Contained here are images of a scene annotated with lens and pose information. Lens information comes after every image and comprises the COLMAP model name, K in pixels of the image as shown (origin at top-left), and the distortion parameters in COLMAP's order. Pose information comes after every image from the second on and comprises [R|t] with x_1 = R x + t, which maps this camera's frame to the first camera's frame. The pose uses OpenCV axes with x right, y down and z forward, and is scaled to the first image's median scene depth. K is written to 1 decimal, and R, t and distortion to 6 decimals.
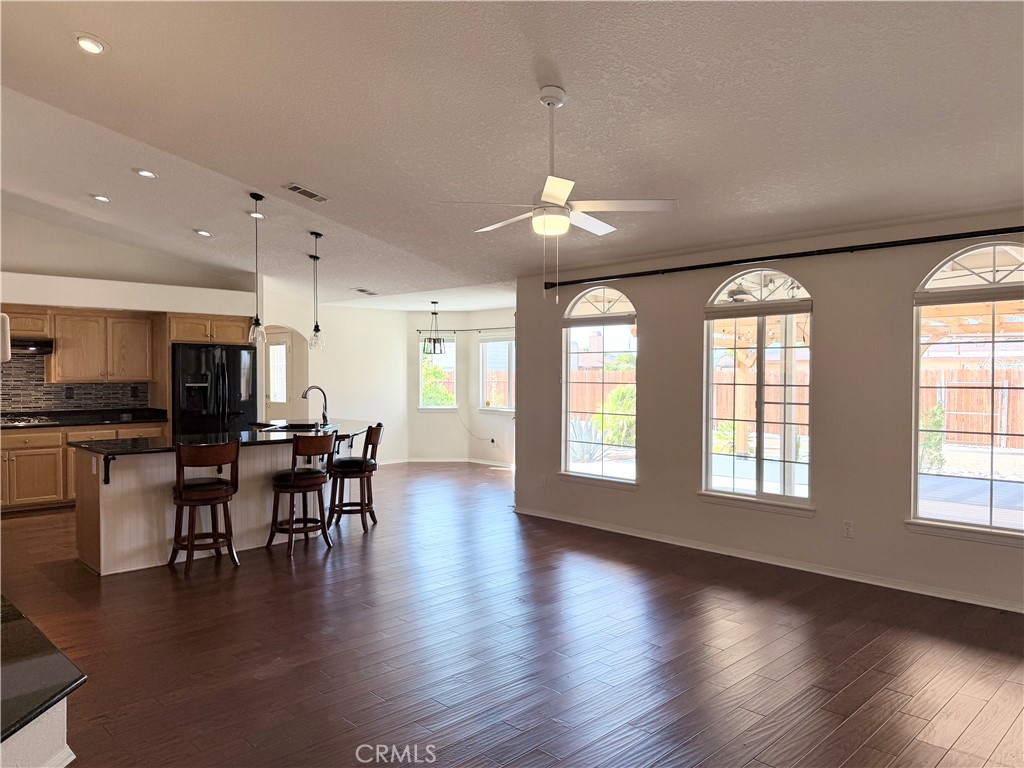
lens RADIAL K [[721.3, 0, 512.0], [0, 721.3, 384.0], [0, 0, 1]] dist [0.005695, 0.000068]
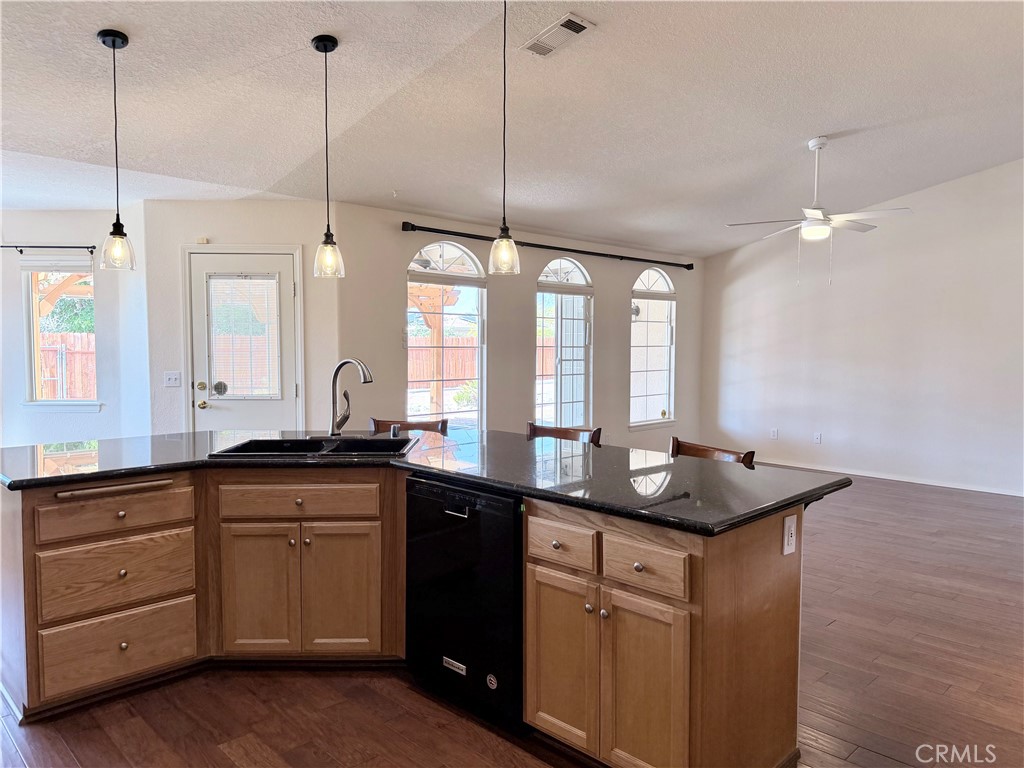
lens RADIAL K [[721.3, 0, 512.0], [0, 721.3, 384.0], [0, 0, 1]] dist [0.005695, 0.000068]
pose [[-0.055282, -0.074844, 0.995662, -0.423845], [0.000884, 0.997183, 0.075007, -0.012993], [-0.998470, 0.005027, -0.055060, 0.517982]]
